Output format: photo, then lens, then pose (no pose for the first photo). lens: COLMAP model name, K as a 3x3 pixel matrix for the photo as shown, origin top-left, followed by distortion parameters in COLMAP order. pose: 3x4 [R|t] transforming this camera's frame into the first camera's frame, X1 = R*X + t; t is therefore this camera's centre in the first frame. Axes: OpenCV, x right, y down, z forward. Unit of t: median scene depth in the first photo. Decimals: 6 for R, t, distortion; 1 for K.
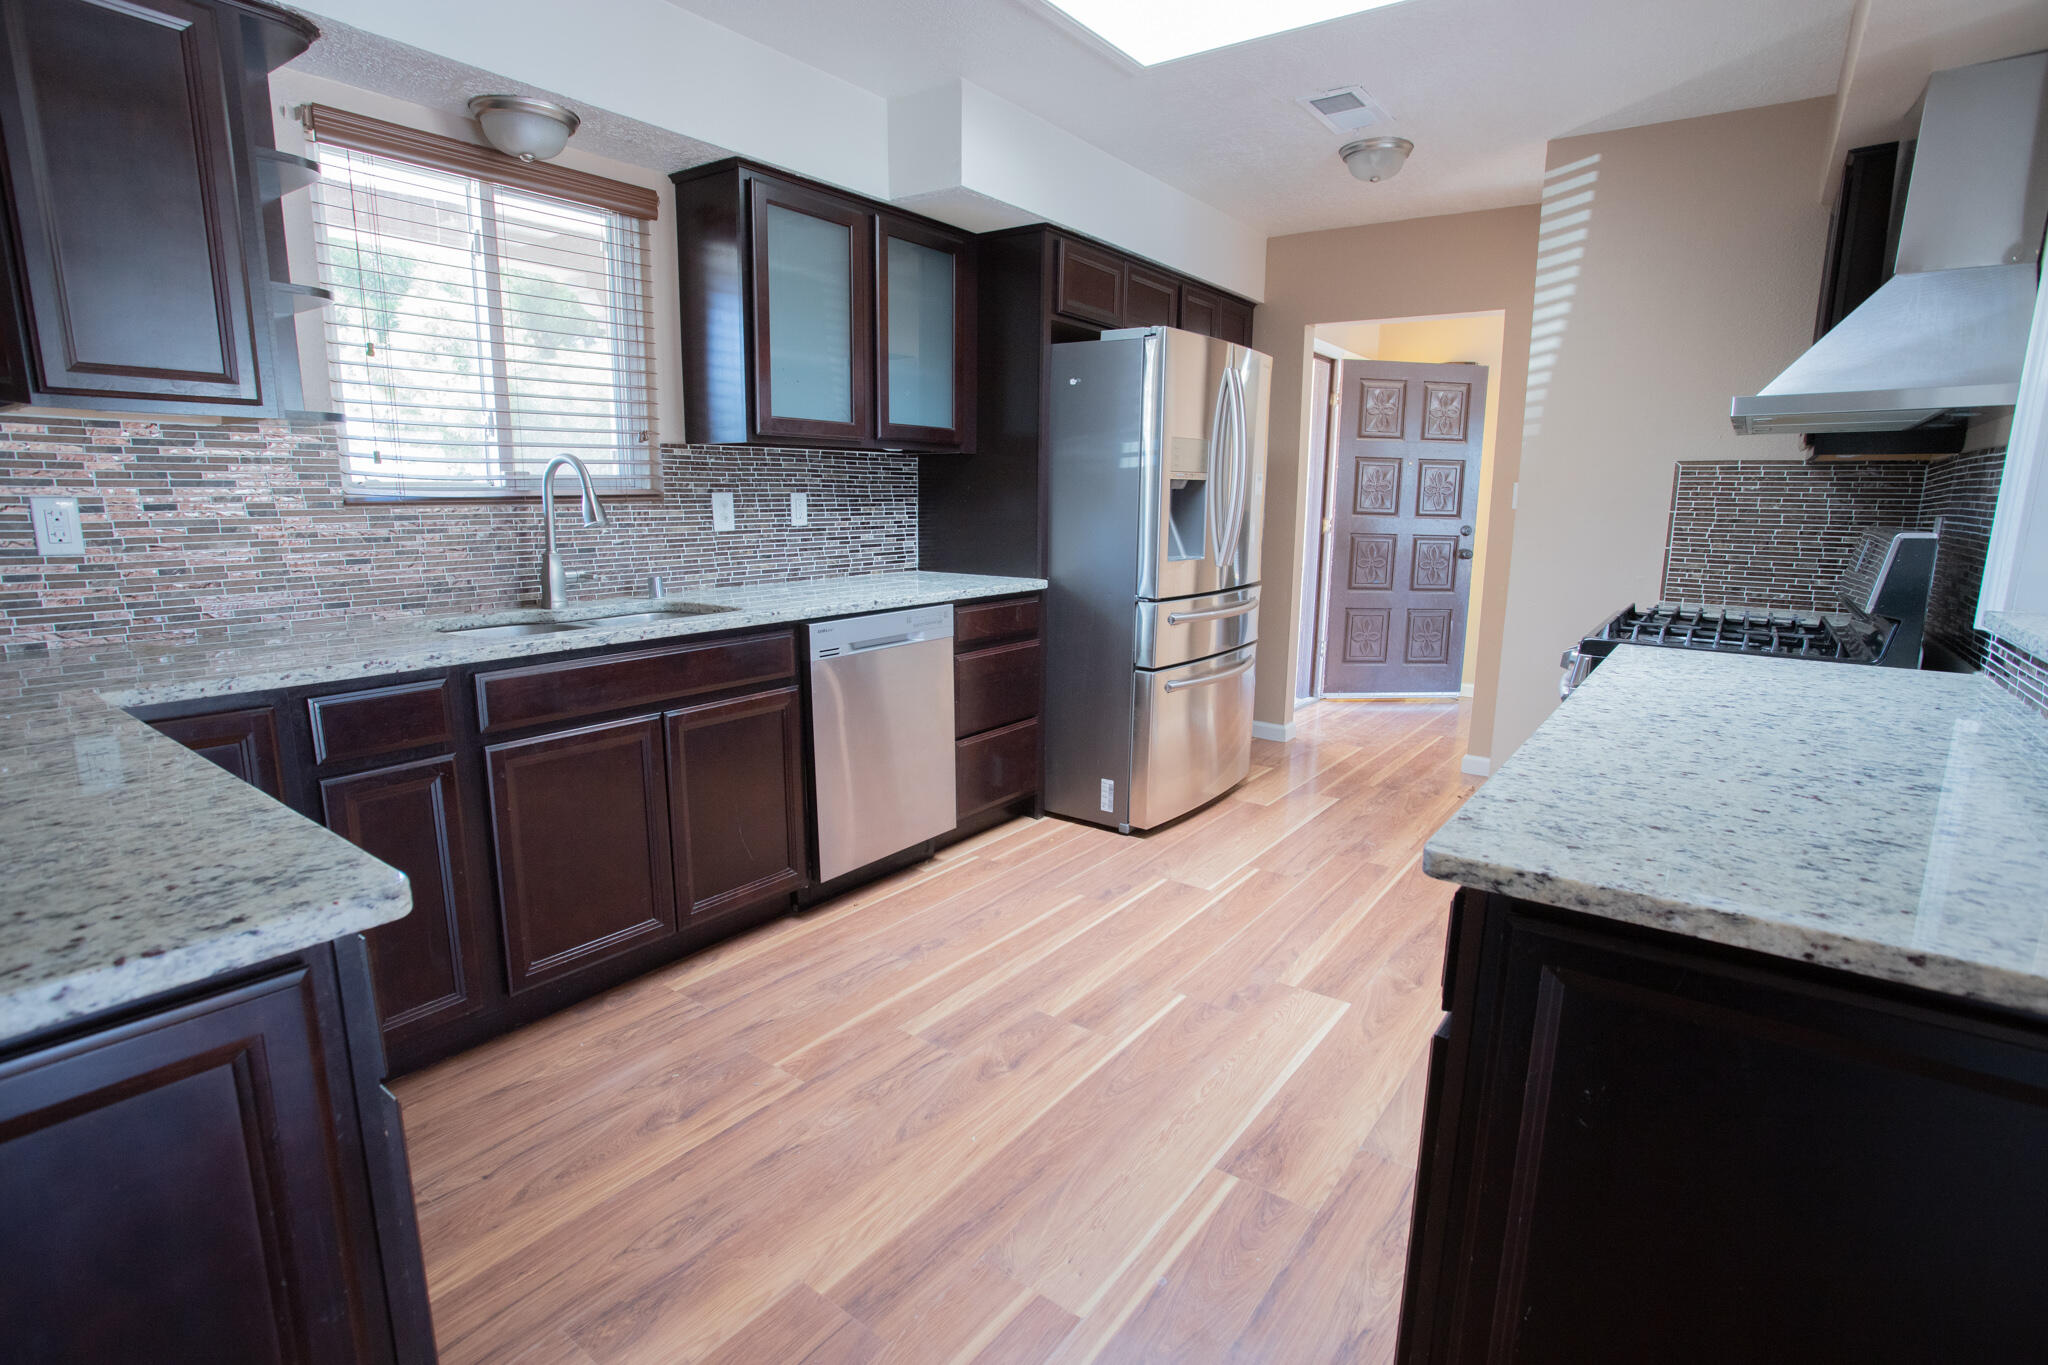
lens RADIAL K [[1015.8, 0, 1024.0], [0, 1015.8, 682.5], [0, 0, 1]] dist [-0.003492, -0.000325]
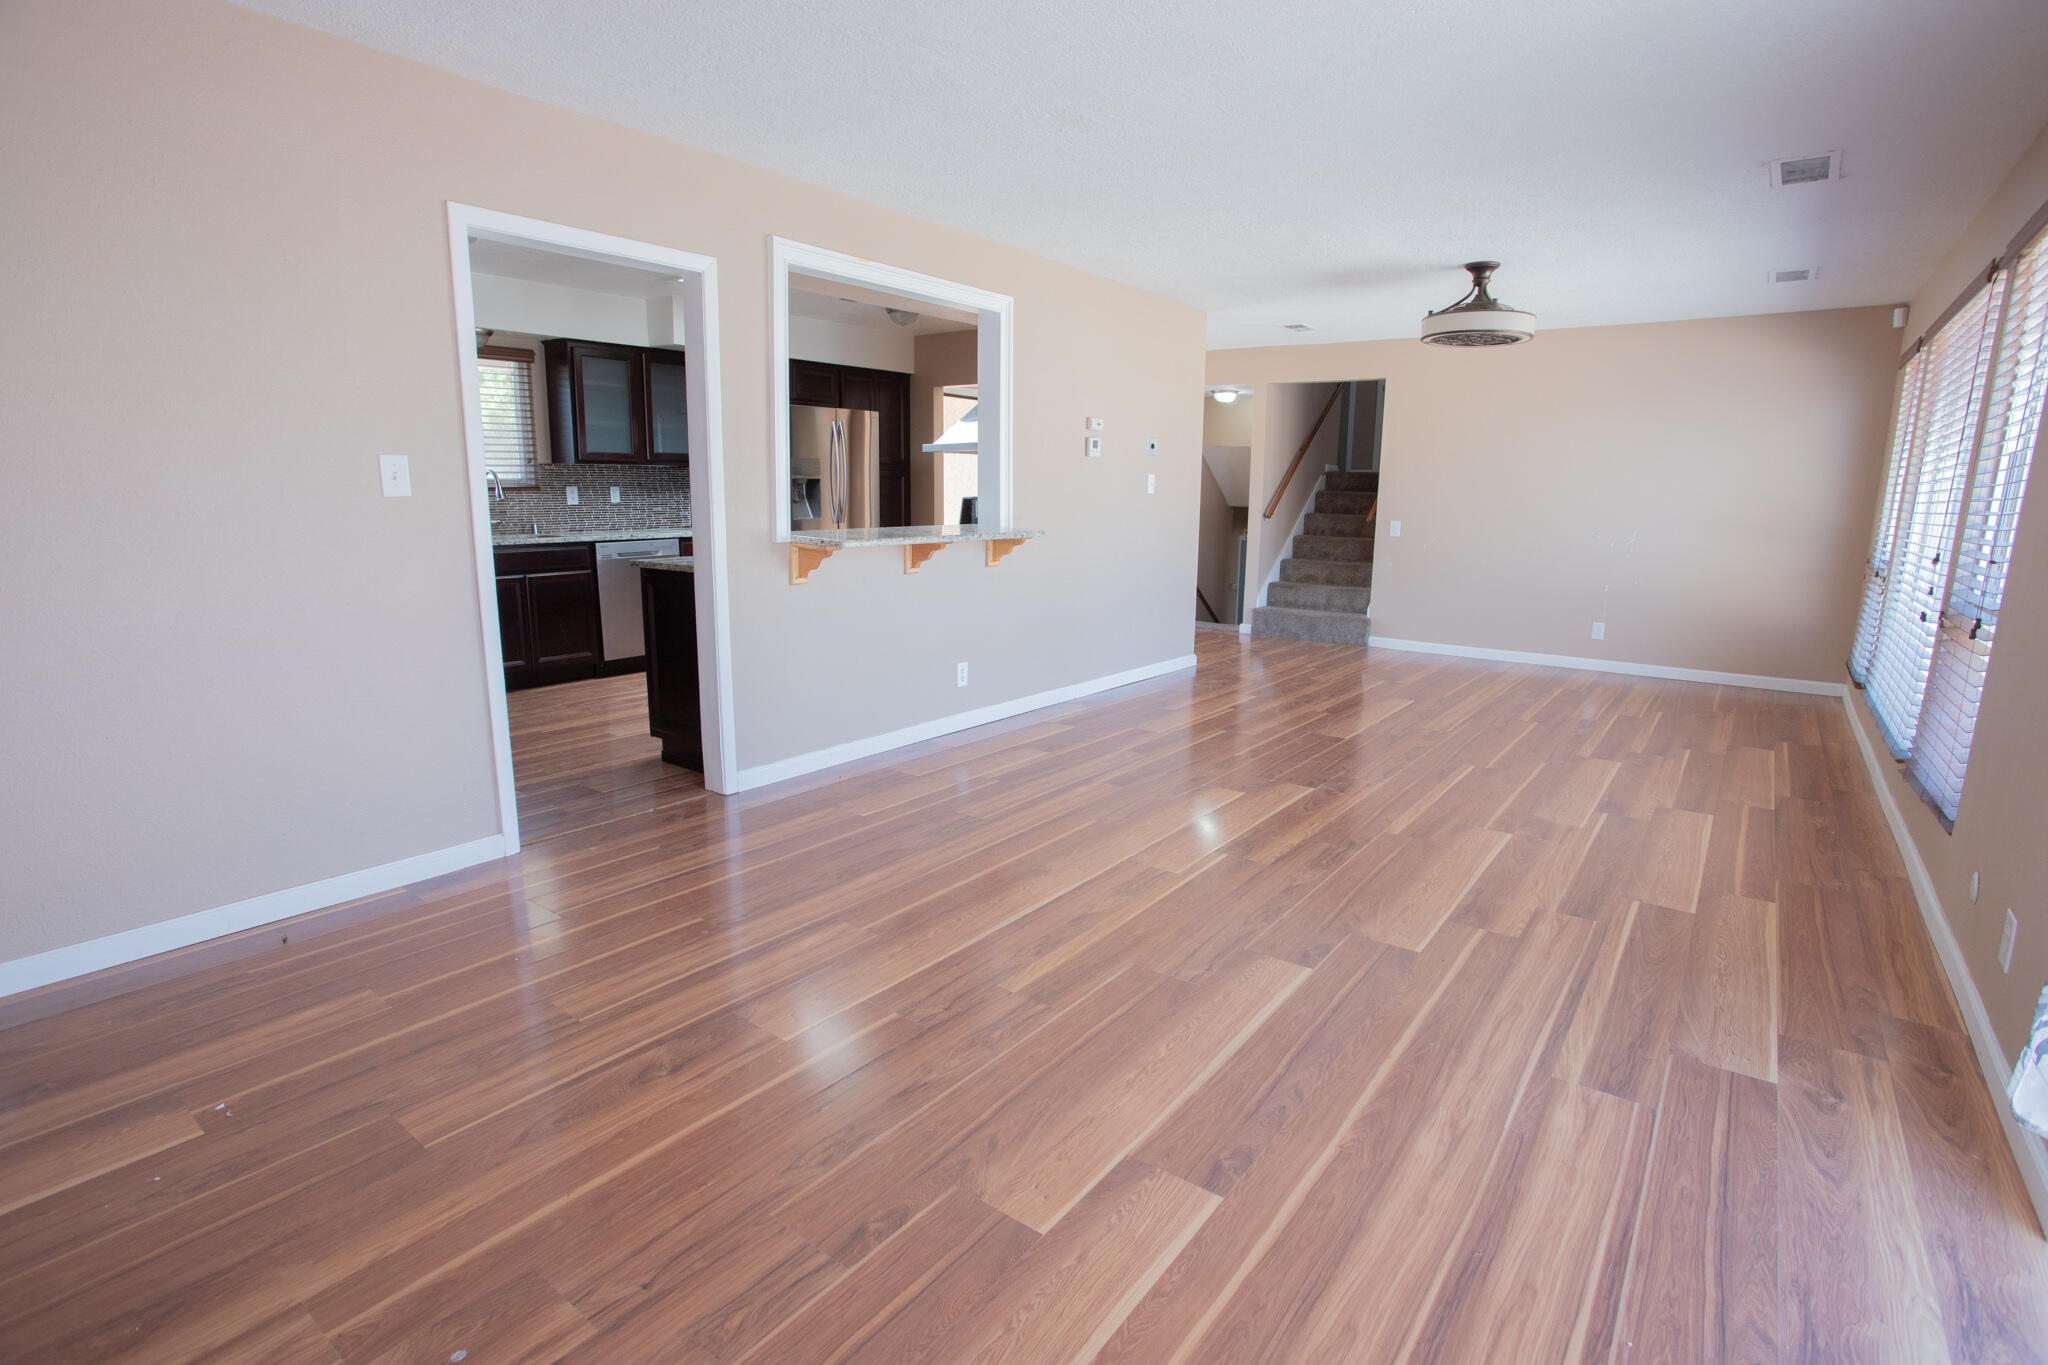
lens RADIAL K [[1015.8, 0, 1024.0], [0, 1015.8, 682.5], [0, 0, 1]] dist [-0.003492, -0.000325]
pose [[0.999974, -0.006335, -0.003409, 0.636246], [0.006351, 0.999968, 0.004779, 0.211506], [0.003378, -0.004801, 0.999983, -1.082991]]
